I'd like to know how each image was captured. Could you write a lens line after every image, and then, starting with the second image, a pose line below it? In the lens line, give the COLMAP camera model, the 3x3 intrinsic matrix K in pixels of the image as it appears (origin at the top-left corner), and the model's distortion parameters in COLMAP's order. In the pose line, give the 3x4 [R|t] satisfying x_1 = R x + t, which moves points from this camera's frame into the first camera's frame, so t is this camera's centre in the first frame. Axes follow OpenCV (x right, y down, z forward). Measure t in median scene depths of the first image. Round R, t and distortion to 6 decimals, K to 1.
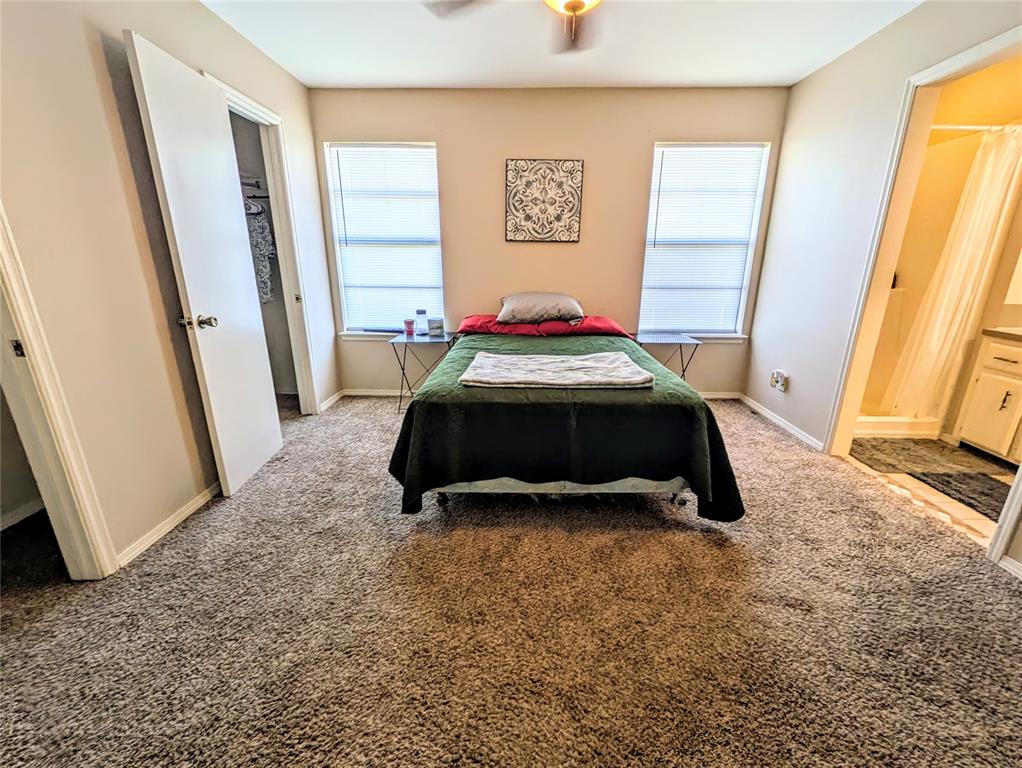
lens RADIAL K [[415.8, 0, 514.5], [0, 415.8, 385.7], [0, 0, 1]] dist [-0.001939, -0.000135]
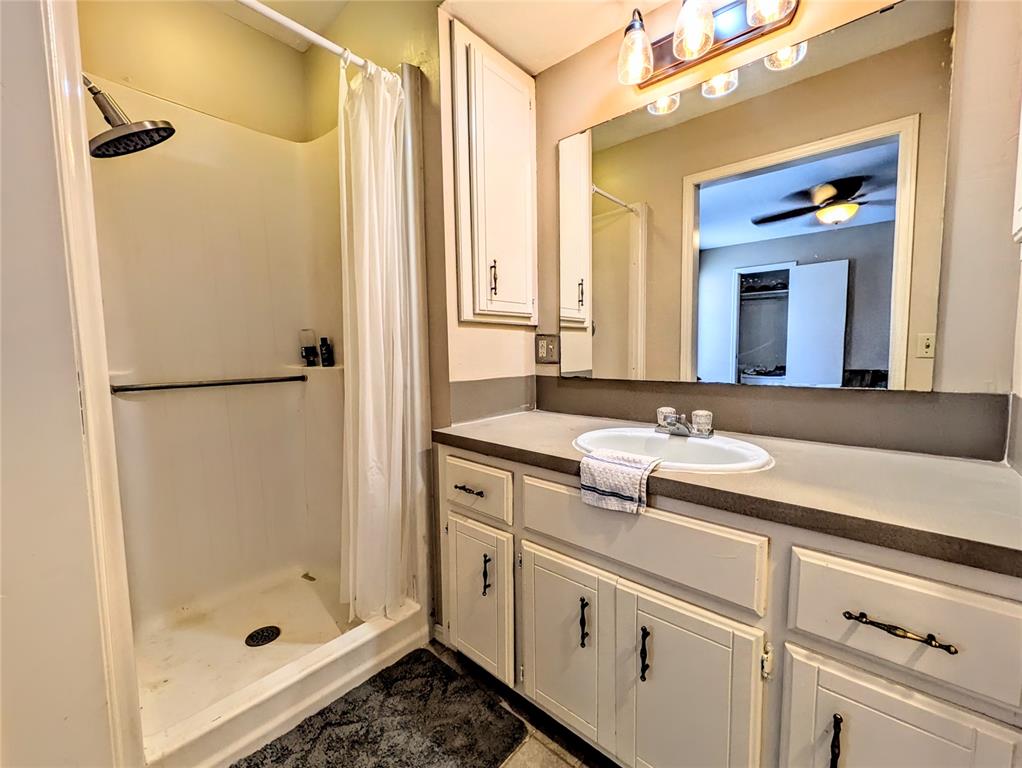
lens RADIAL K [[415.8, 0, 508.1], [0, 415.8, 382.8], [0, 0, 1]] dist [-0.001939, -0.000135]
pose [[0.651442, -0.065708, 0.755848, 0.770419], [0.227531, 0.967307, -0.112011, -0.111374], [-0.723777, 0.244947, 0.645095, 0.555136]]
